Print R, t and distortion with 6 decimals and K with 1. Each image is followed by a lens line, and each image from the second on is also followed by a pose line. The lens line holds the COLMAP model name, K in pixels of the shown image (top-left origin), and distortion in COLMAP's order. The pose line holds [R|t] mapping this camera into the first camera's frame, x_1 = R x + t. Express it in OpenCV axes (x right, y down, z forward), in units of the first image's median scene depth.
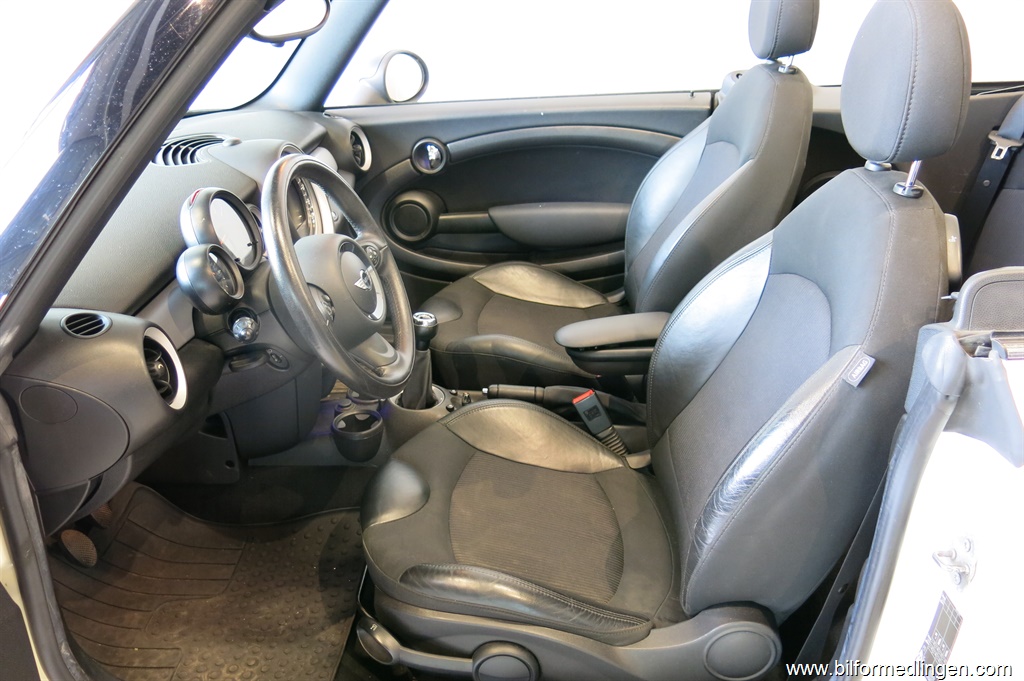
lens RADIAL K [[855.1, 0, 512.0], [0, 855.1, 340.5], [0, 0, 1]] dist [-0.009558, -0.004146]
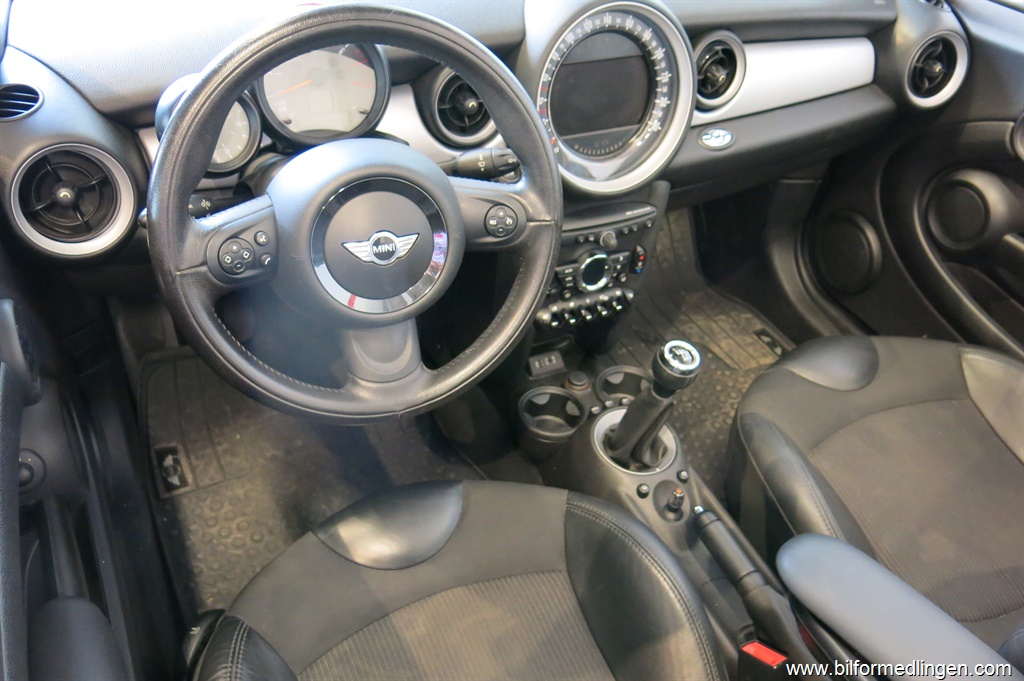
lens RADIAL K [[855.1, 0, 512.0], [0, 855.1, 340.5], [0, 0, 1]] dist [-0.009558, -0.004146]
pose [[0.474915, 0.611767, -0.632611, 0.180995], [-0.458425, 0.785593, 0.415560, -0.192325], [0.751201, 0.092649, 0.653540, 0.416354]]
